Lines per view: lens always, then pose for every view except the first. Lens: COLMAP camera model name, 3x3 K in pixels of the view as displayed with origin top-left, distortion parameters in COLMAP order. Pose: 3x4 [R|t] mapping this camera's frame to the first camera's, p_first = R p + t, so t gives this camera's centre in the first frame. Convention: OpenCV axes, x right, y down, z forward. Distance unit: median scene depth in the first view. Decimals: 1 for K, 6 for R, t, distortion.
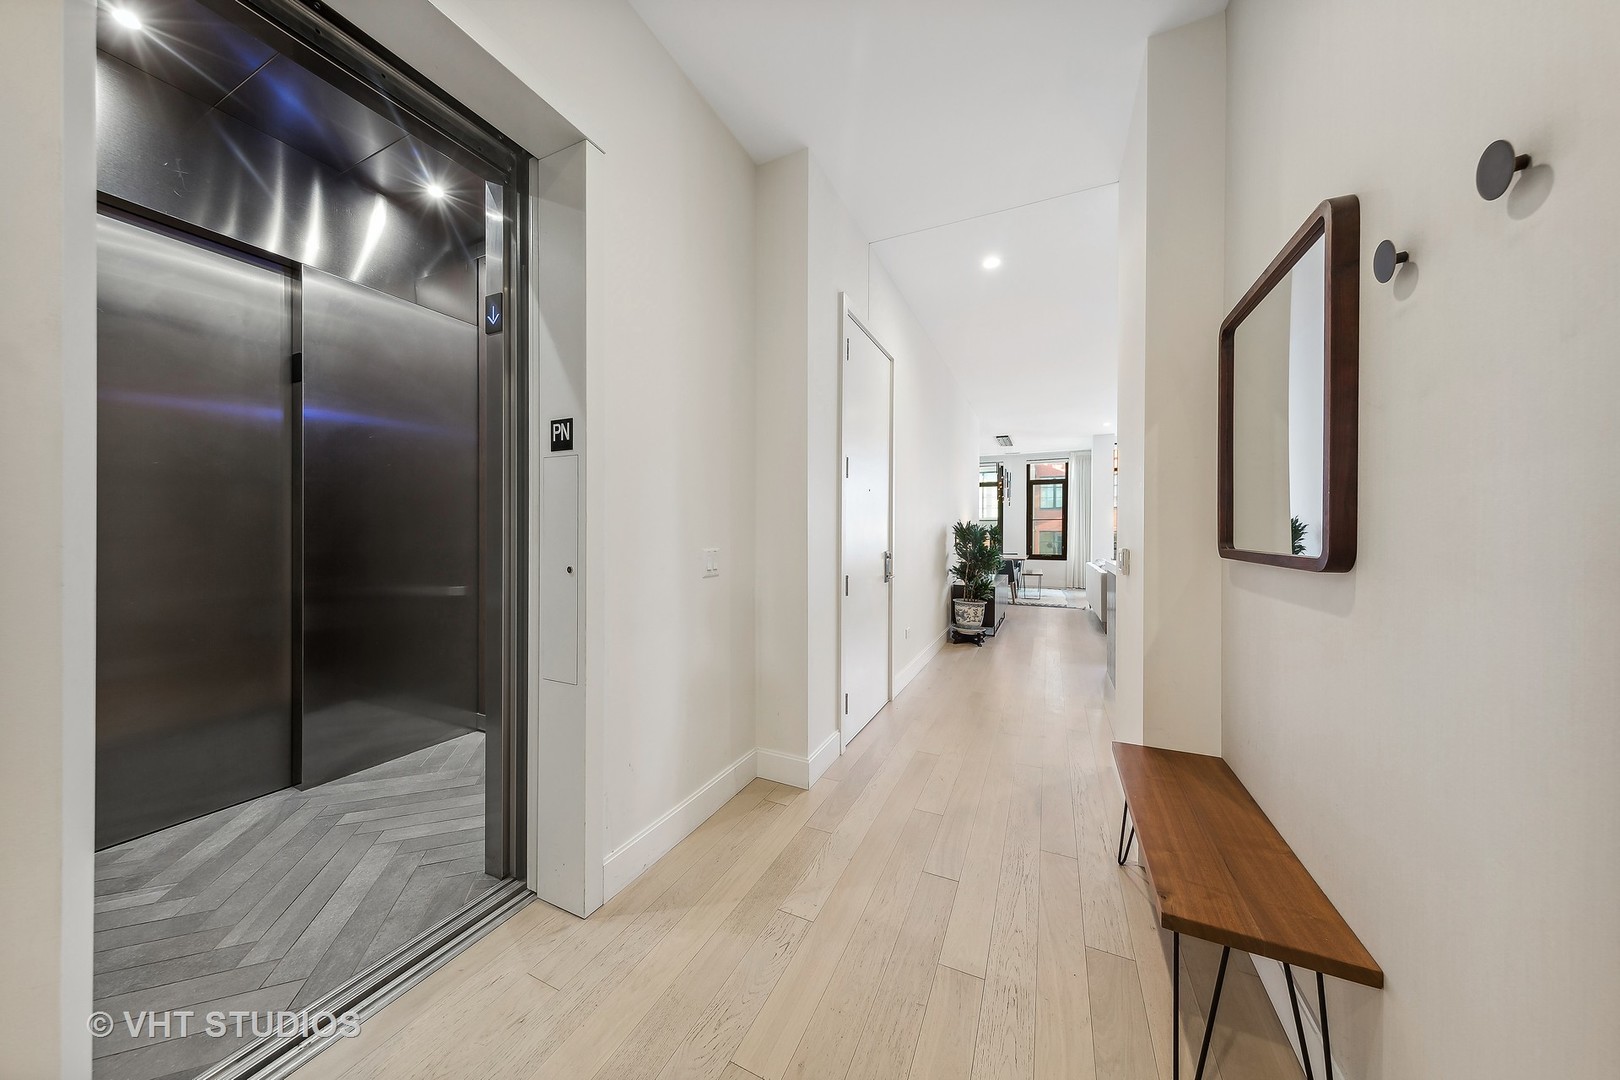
lens RADIAL K [[518.7, 0, 808.3], [0, 518.7, 538.8], [0, 0, 1]] dist [0.006043, -0.000226]
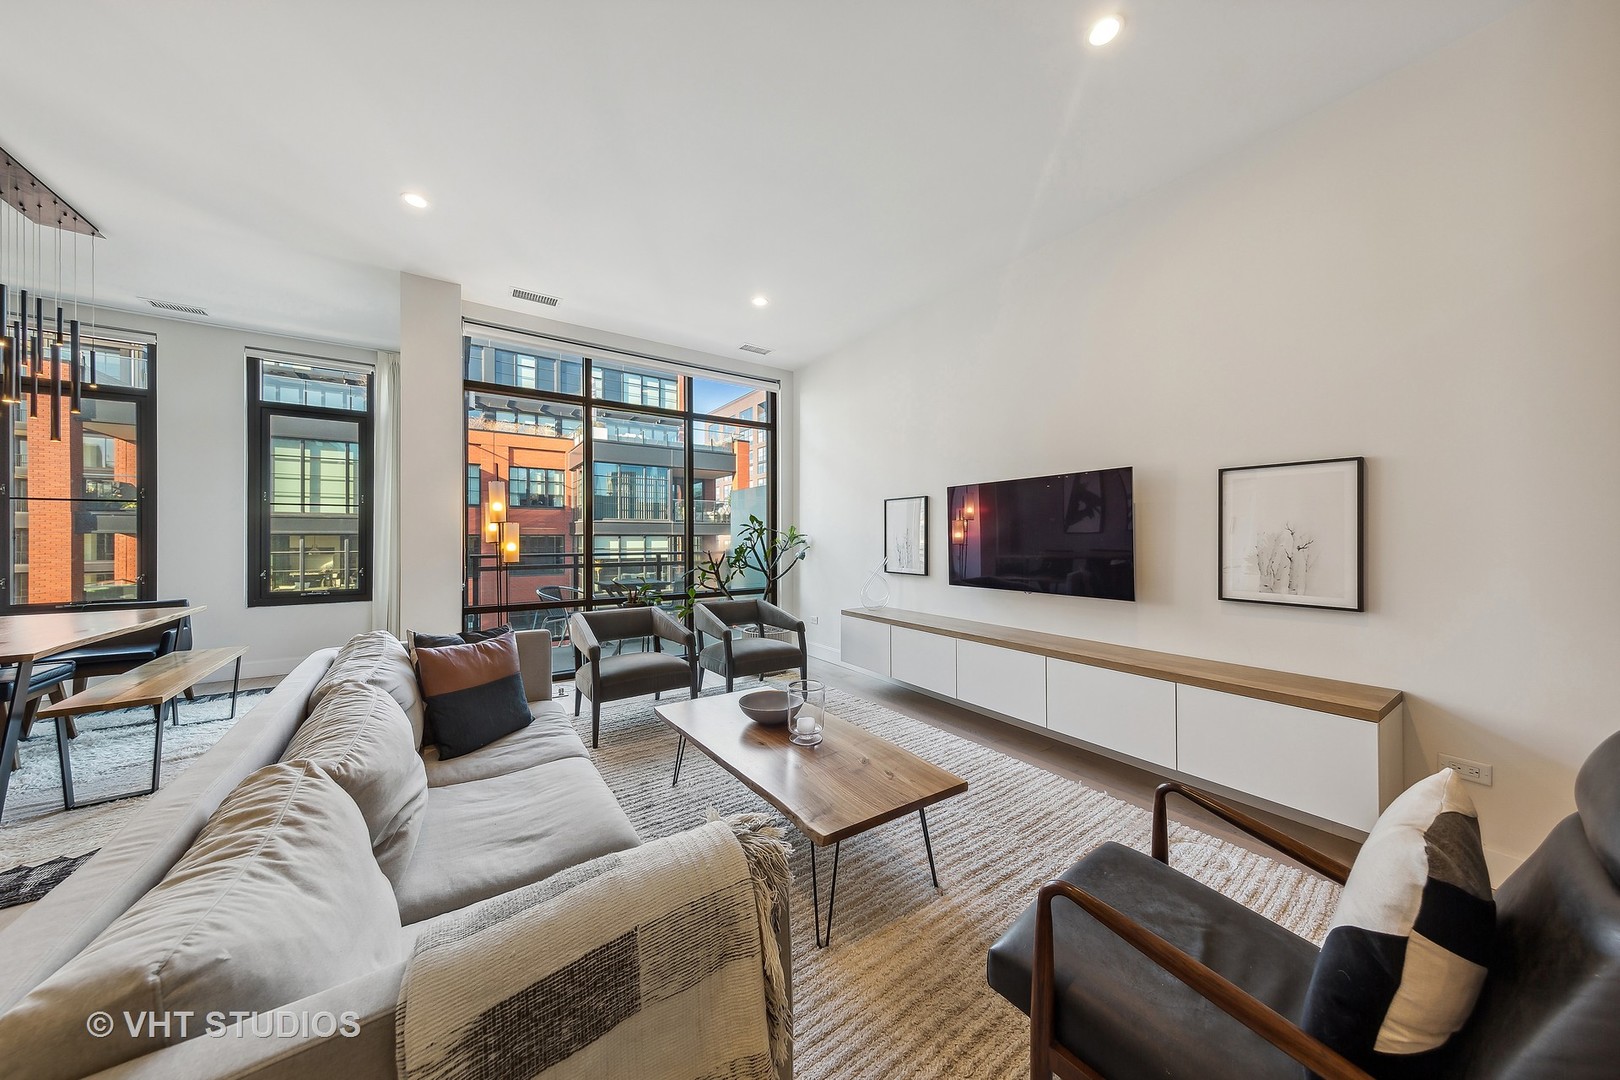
lens RADIAL K [[518.7, 0, 803.7], [0, 518.7, 535.3], [0, 0, 1]] dist [0.006043, -0.000226]
pose [[0.519265, 0.004179, 0.854603, 0.556964], [0.007105, 0.999932, -0.009207, -0.012001], [-0.854583, 0.010853, 0.519201, 0.829348]]
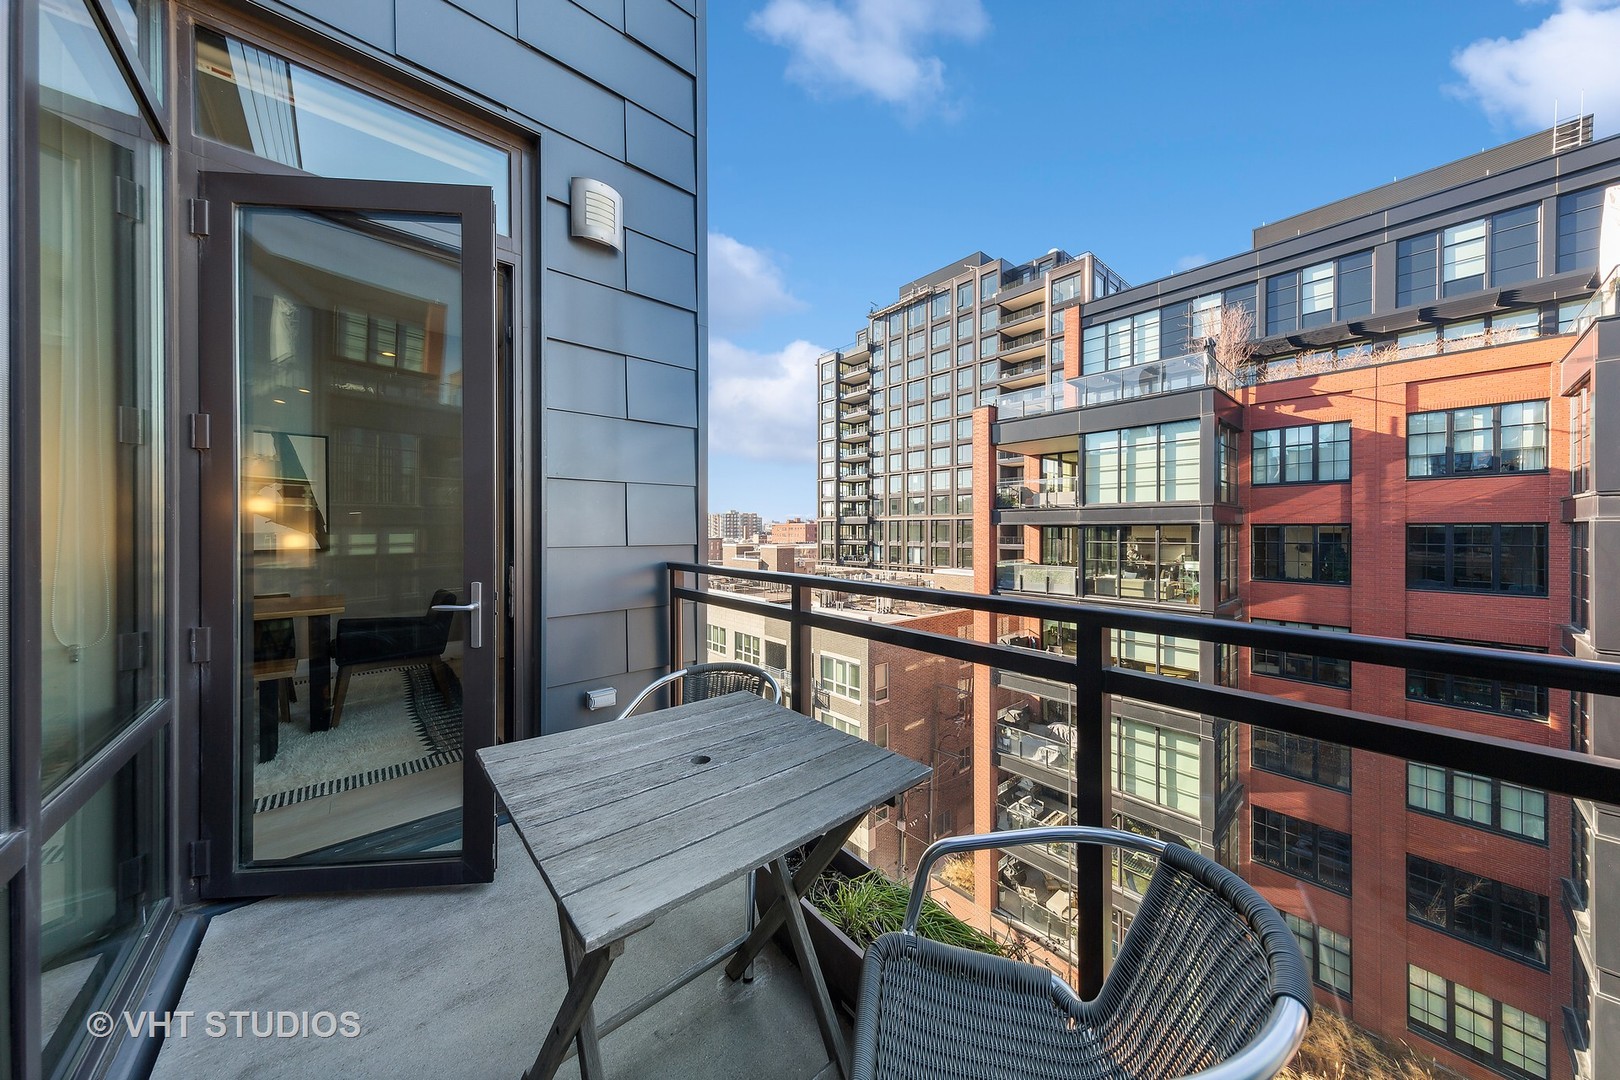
lens RADIAL K [[518.7, 0, 807.2], [0, 518.7, 530.2], [0, 0, 1]] dist [0.006043, -0.000226]
pose [[0.908996, 0.002925, -0.416795, 1.280797], [-0.005216, 0.999977, -0.004357, -0.009192], [0.416773, 0.006134, 0.908990, 1.393042]]
